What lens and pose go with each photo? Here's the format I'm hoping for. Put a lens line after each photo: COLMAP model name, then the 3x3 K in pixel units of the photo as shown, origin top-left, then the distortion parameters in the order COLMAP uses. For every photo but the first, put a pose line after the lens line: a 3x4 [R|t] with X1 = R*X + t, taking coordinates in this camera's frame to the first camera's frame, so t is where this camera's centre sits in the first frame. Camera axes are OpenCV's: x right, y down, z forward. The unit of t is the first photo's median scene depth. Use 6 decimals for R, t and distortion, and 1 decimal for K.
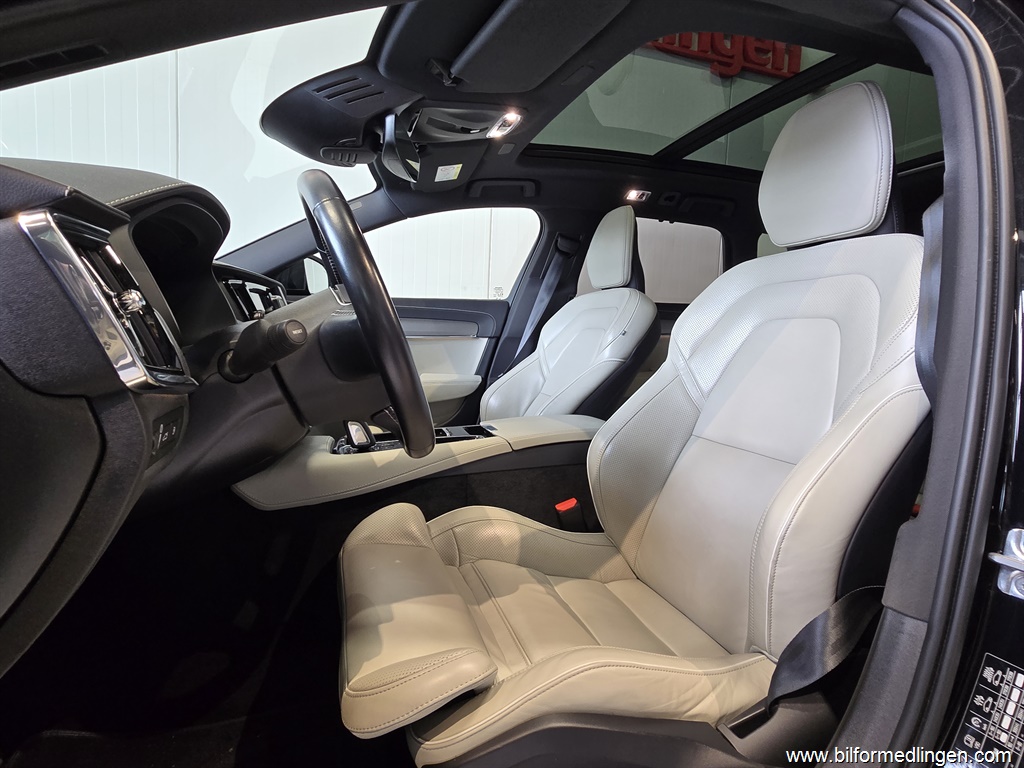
lens RADIAL K [[530.5, 0, 504.3], [0, 530.5, 380.3], [0, 0, 1]] dist [-0.004764, 0.000039]
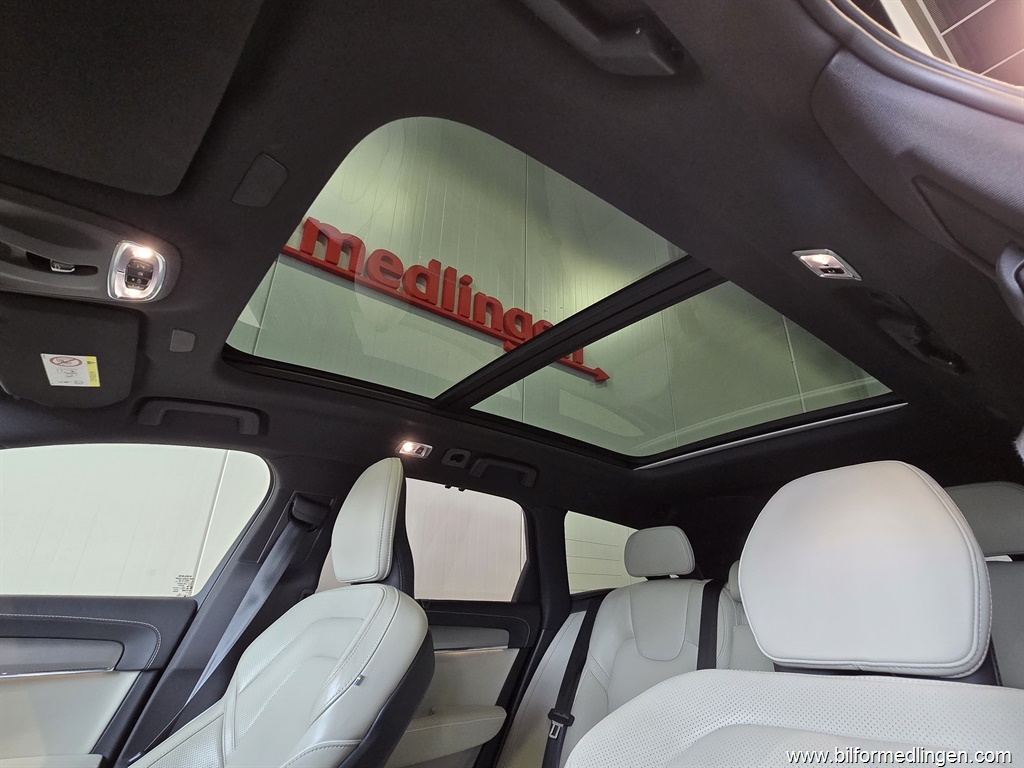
lens RADIAL K [[530.5, 0, 508.0], [0, 530.5, 381.7], [0, 0, 1]] dist [-0.004764, 0.000039]
pose [[0.937466, 0.133510, 0.321454, 0.119203], [0.038730, 0.877770, -0.477514, -0.070987], [-0.345916, 0.460103, 0.817709, 0.295857]]
